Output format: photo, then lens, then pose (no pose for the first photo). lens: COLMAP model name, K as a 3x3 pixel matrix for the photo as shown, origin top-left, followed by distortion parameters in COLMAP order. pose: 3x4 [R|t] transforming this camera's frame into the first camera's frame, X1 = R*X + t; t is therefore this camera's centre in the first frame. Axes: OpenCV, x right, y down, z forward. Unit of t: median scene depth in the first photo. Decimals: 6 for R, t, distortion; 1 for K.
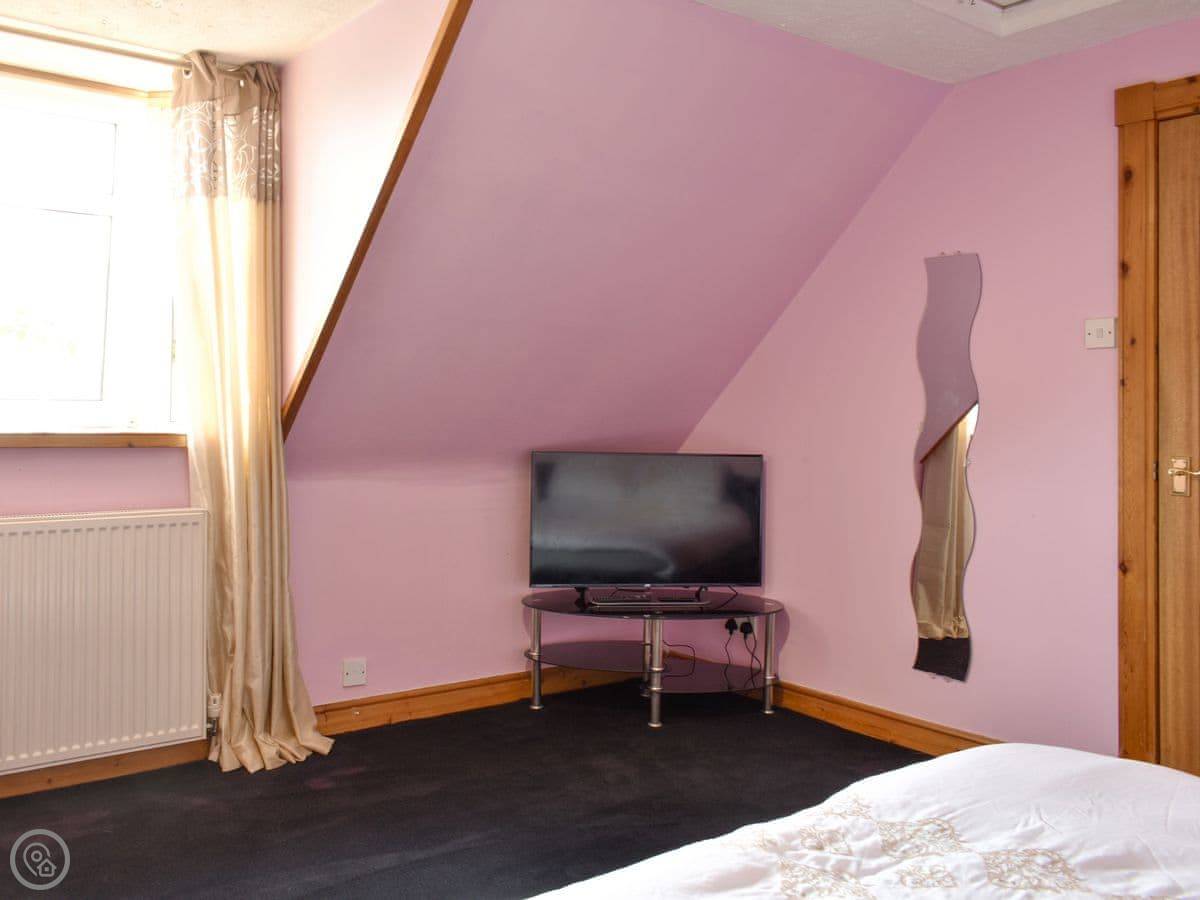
lens RADIAL K [[1044.4, 0, 596.4], [0, 1044.4, 419.2], [0, 0, 1]] dist [-0.005079, 0.000948]
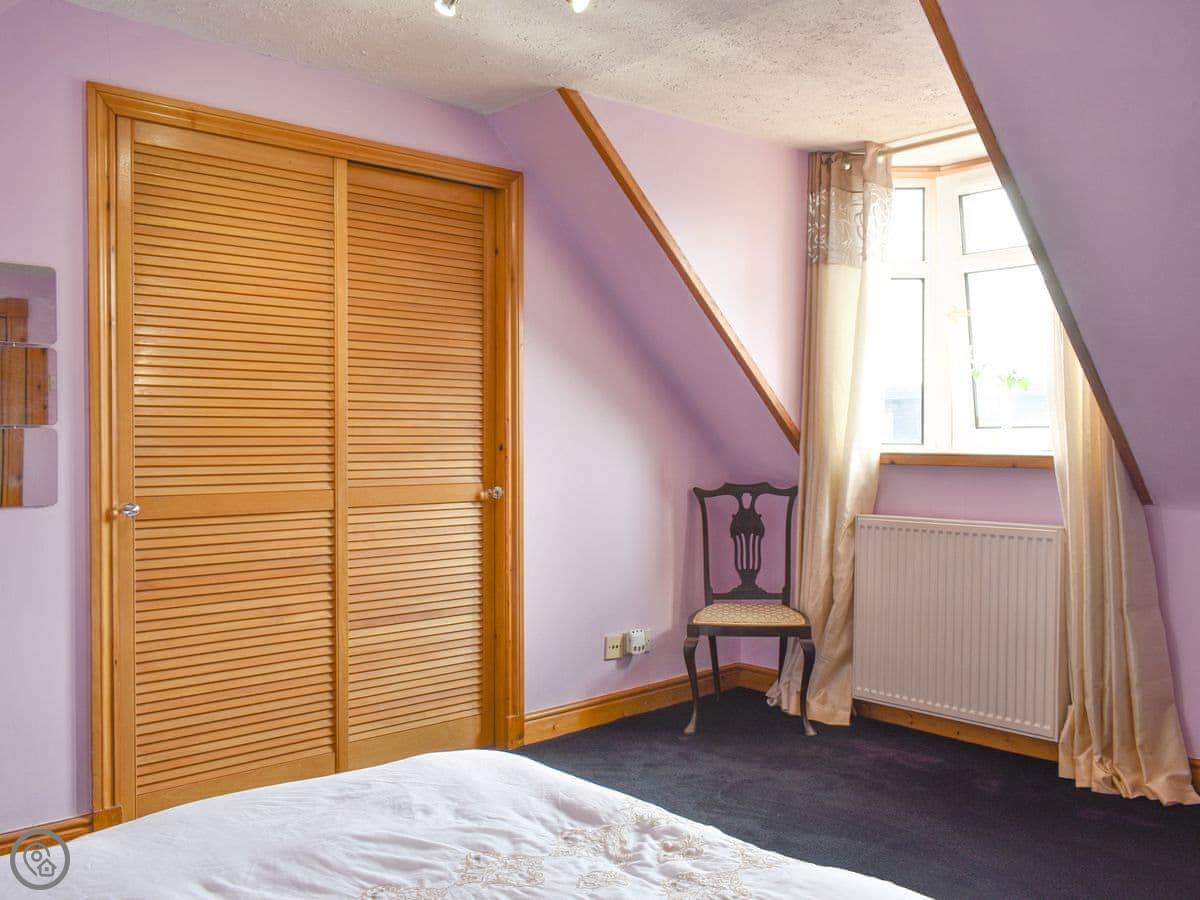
lens RADIAL K [[1044.4, 0, 596.4], [0, 1044.4, 419.2], [0, 0, 1]] dist [-0.005079, 0.000948]
pose [[0.081970, -0.025021, -0.996321, 0.741046], [-0.002044, 0.999678, -0.025273, 0.003295], [0.996633, 0.004108, 0.081892, 0.493086]]
